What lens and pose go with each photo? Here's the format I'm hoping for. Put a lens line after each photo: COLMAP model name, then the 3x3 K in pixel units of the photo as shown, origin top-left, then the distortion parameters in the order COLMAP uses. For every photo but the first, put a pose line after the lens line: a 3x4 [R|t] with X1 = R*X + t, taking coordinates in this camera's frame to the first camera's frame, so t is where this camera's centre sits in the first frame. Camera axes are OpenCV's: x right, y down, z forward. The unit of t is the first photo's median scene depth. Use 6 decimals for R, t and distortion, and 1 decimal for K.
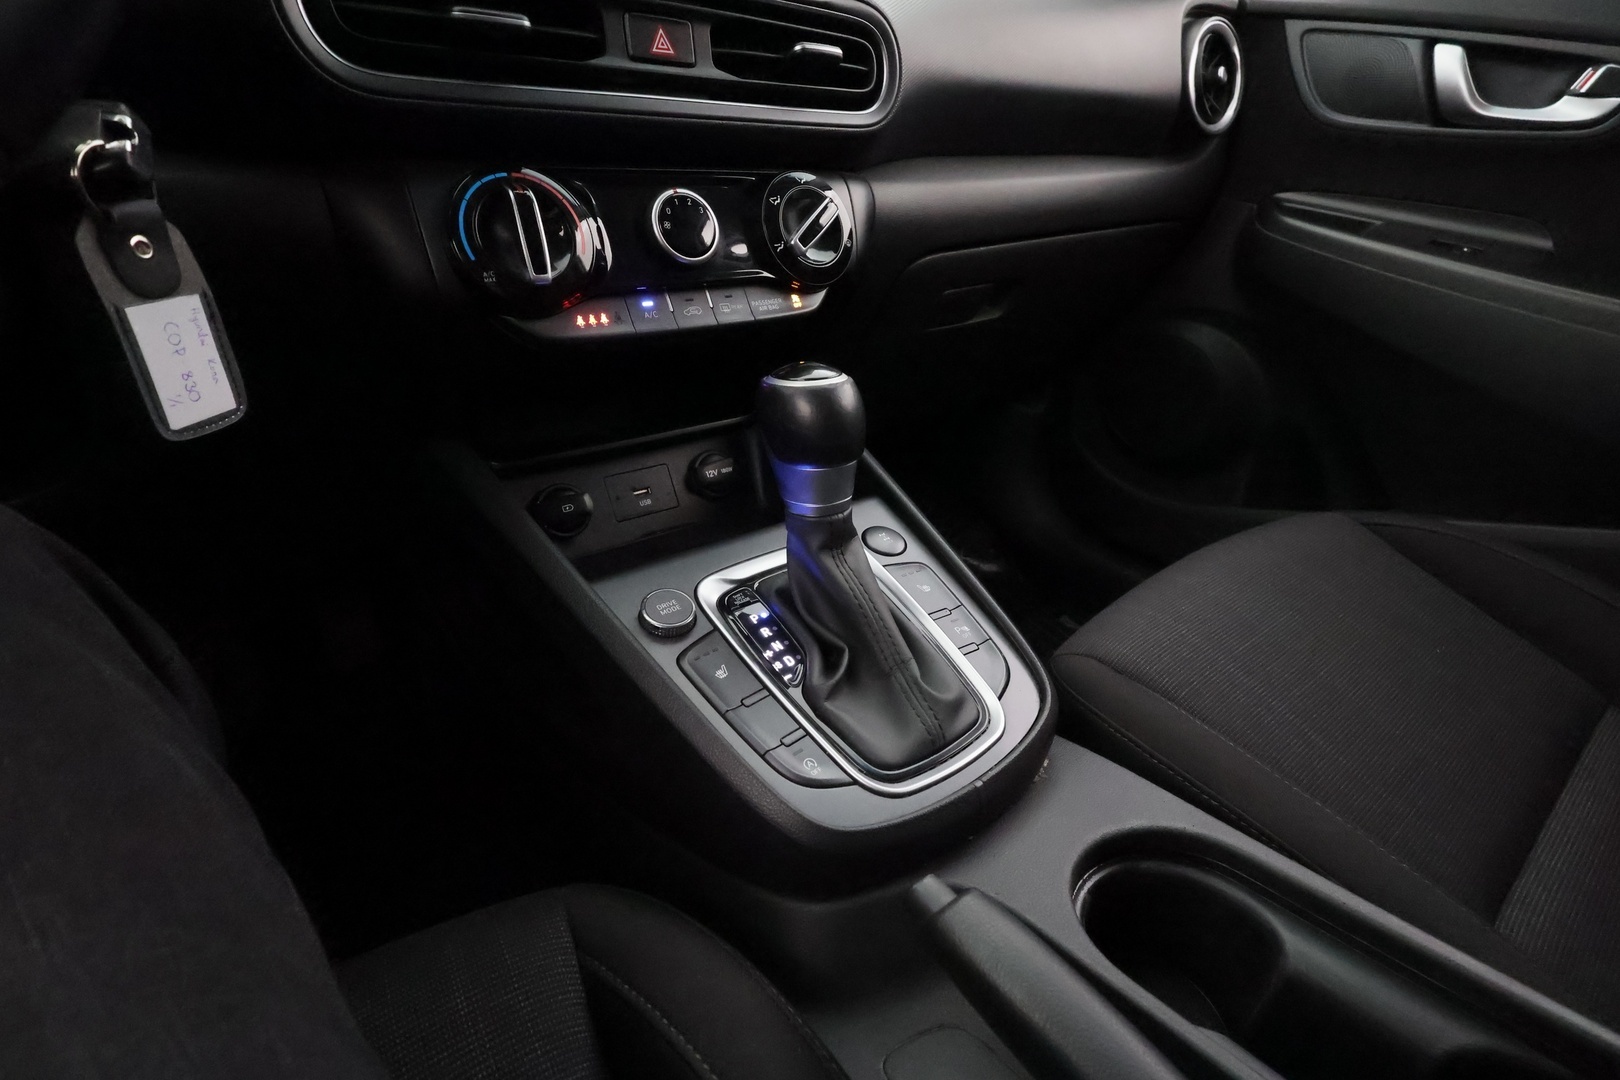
lens RADIAL K [[741.5, 0, 810.0], [0, 741.5, 540.0], [0, 0, 1]] dist [-0.000374, 0.000534]
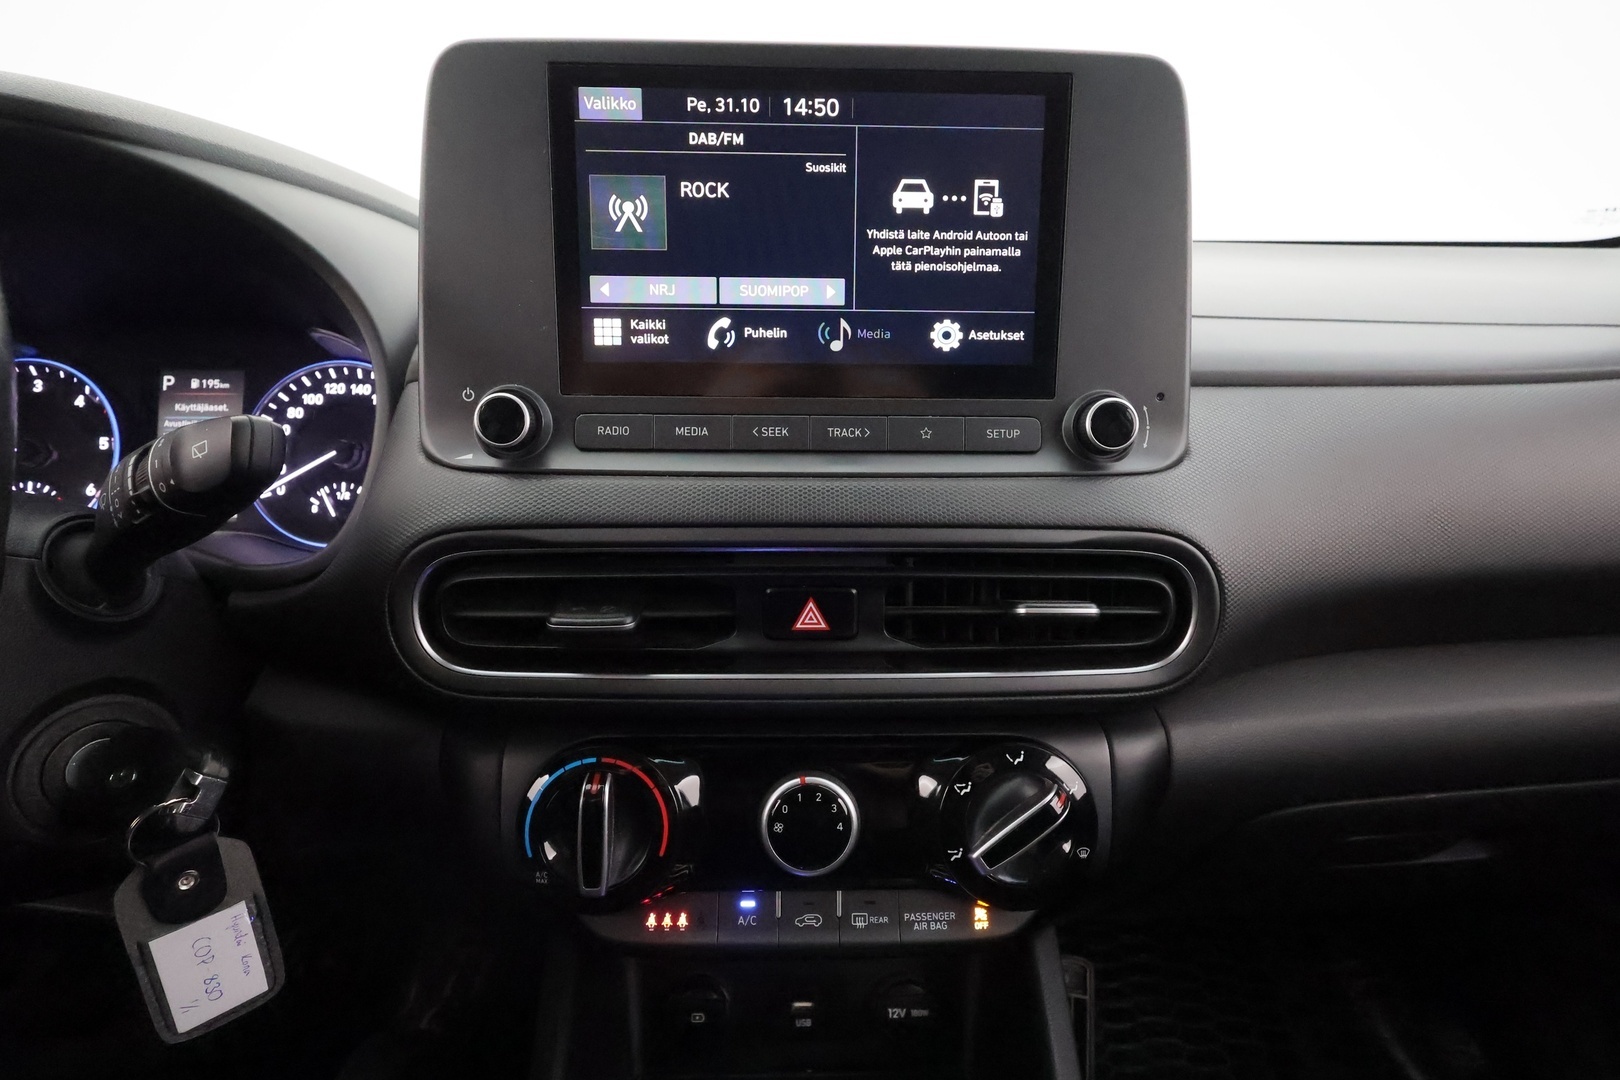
lens RADIAL K [[741.5, 0, 810.0], [0, 741.5, 540.0], [0, 0, 1]] dist [-0.000374, 0.000534]
pose [[0.803991, 0.141524, -0.577554, 0.235880], [-0.255351, 0.959324, -0.120390, -0.632367], [0.537023, 0.244272, 0.807426, 0.331520]]
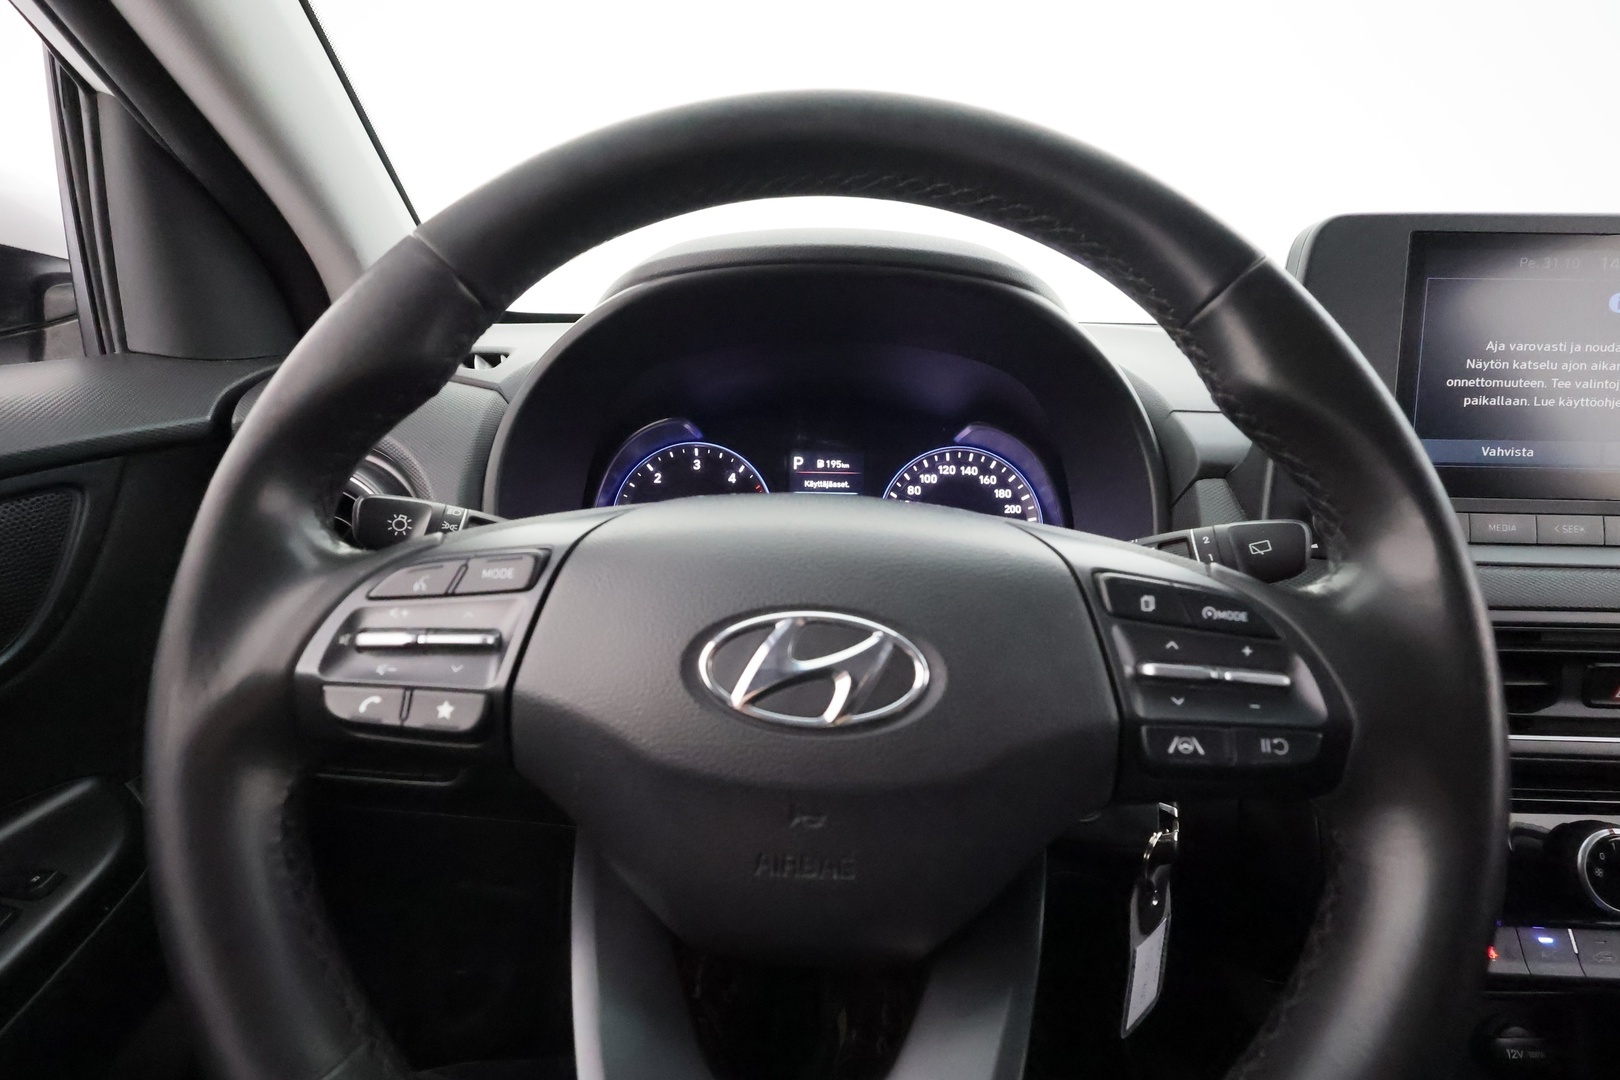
lens RADIAL K [[741.5, 0, 810.0], [0, 741.5, 540.0], [0, 0, 1]] dist [-0.000374, 0.000534]
pose [[0.772932, 0.121842, -0.622681, -0.421446], [-0.280404, 0.945947, -0.162967, -0.396092], [0.569167, 0.300564, 0.765317, -0.333006]]
